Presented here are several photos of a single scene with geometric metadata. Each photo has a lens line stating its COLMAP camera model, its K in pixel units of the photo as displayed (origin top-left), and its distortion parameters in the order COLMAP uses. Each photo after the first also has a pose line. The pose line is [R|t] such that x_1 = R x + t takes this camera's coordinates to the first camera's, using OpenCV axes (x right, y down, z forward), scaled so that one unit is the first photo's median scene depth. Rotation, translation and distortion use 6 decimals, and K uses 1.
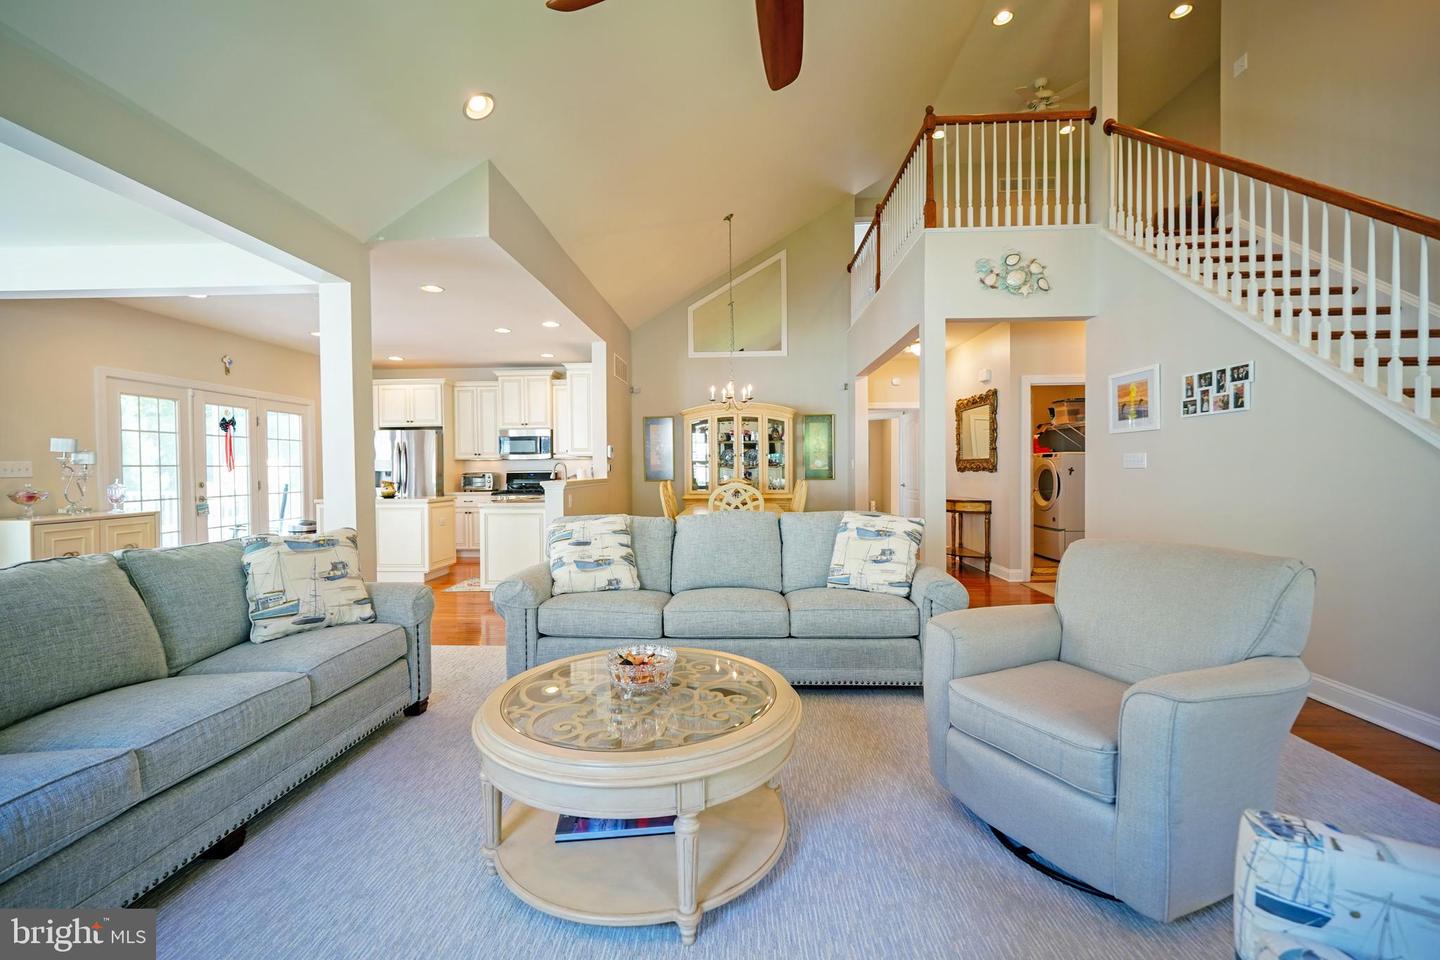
lens RADIAL K [[599.2, 0, 696.9], [0, 599.2, 480.6], [0, 0, 1]] dist [-0.006574, 0.002547]
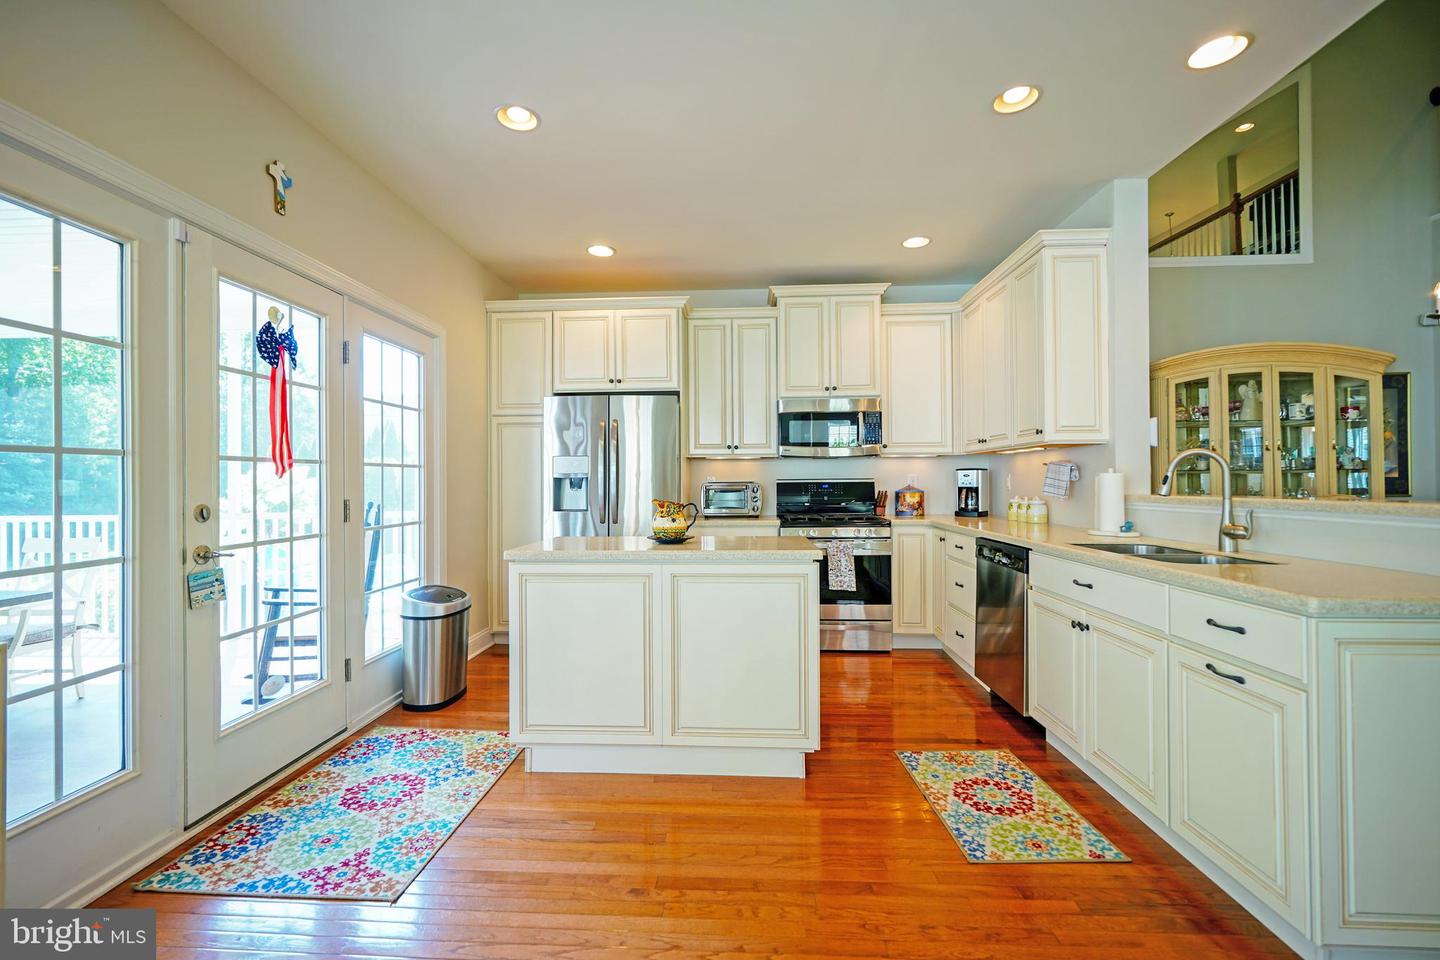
lens RADIAL K [[599.2, 0, 698.6], [0, 599.2, 481.4], [0, 0, 1]] dist [-0.006574, 0.002547]
pose [[0.999997, 0.002184, 0.000597, -0.492310], [-0.002171, 0.999777, -0.021023, -0.003486], [-0.000642, 0.021021, 0.999779, 0.593116]]
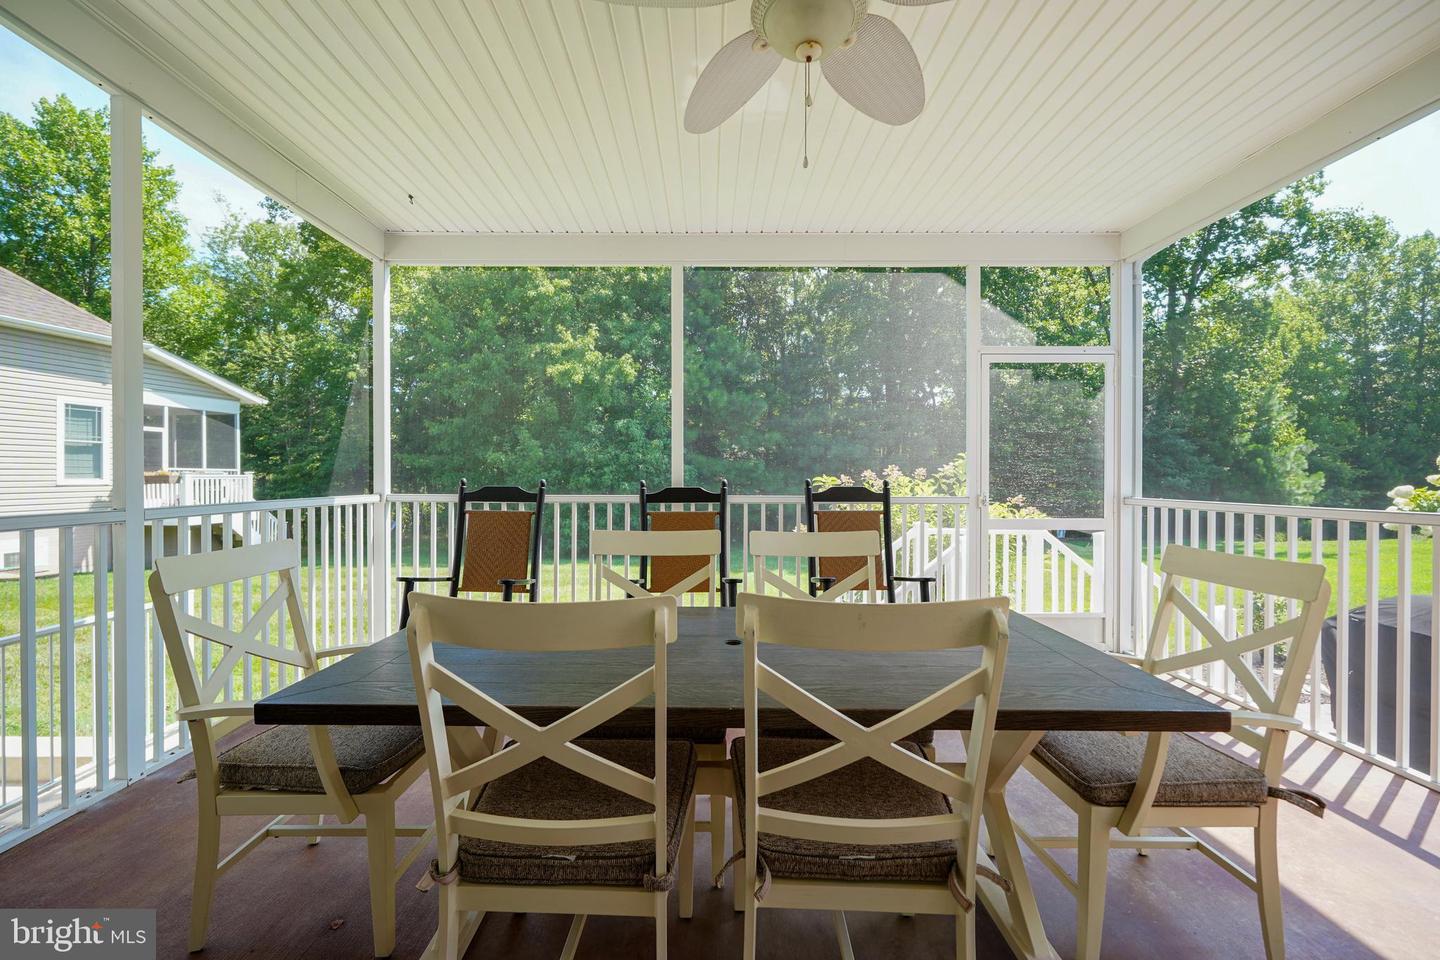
lens RADIAL K [[599.2, 0, 720.9], [0, 599.2, 480.6], [0, 0, 1]] dist [-0.006574, 0.002547]
pose [[0.062569, 0.016828, -0.997899, -0.516603], [-0.017680, 0.999720, 0.015750, -0.002687], [0.997884, 0.016657, 0.062849, 0.616443]]
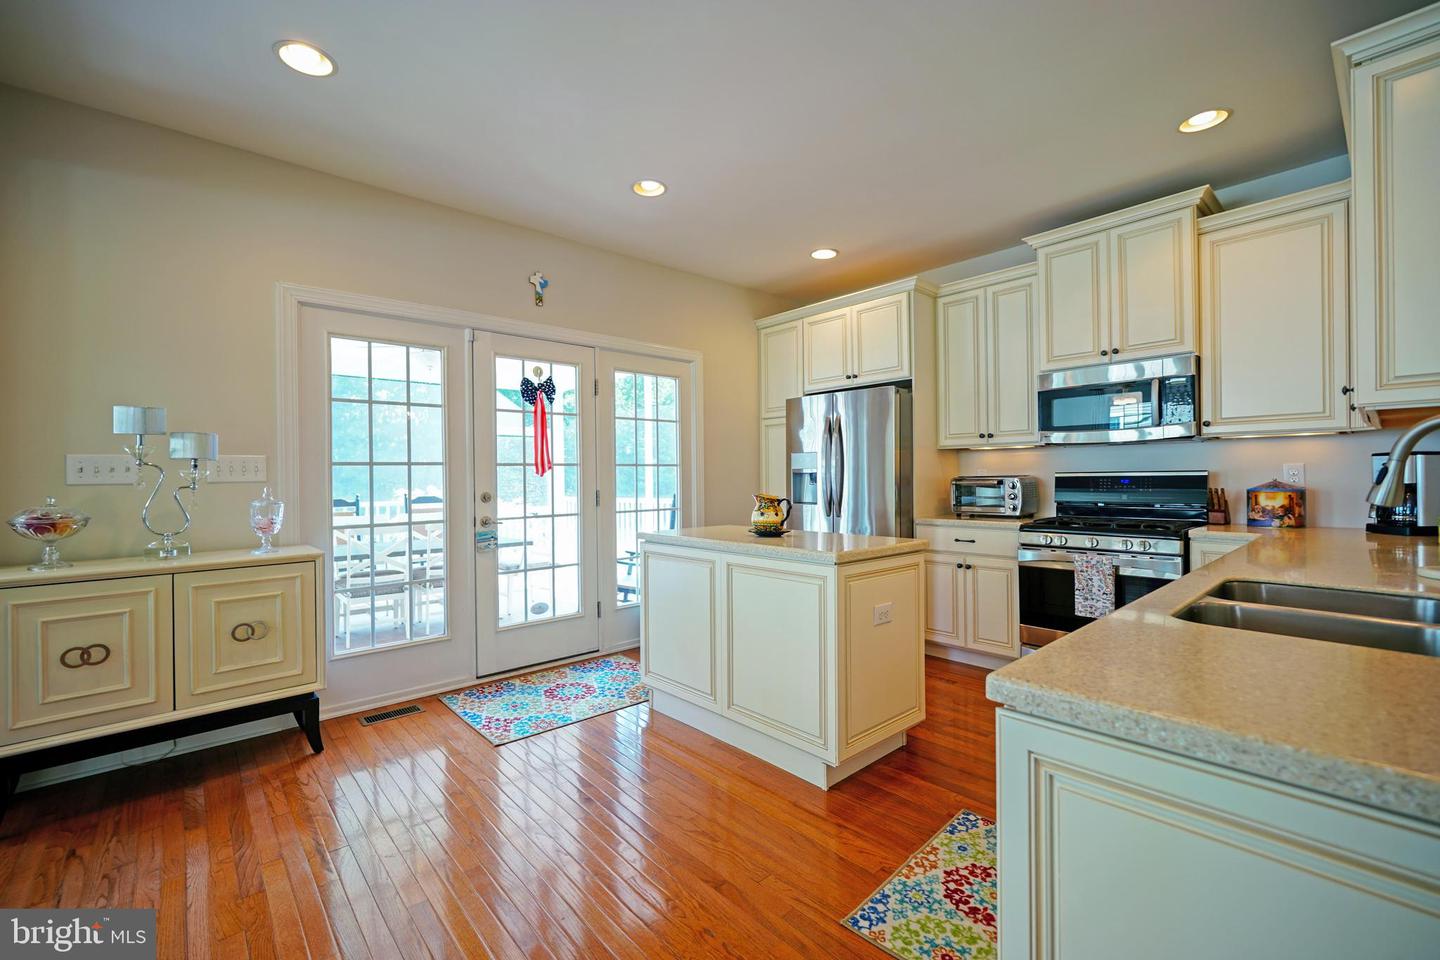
lens RADIAL K [[599.2, 0, 717.7], [0, 599.2, 479.9], [0, 0, 1]] dist [-0.006574, 0.002547]
pose [[0.714374, 0.004693, -0.699748, -0.242224], [-0.010013, 0.999944, -0.003516, -0.008379], [0.699692, 0.009518, 0.714381, 0.665108]]
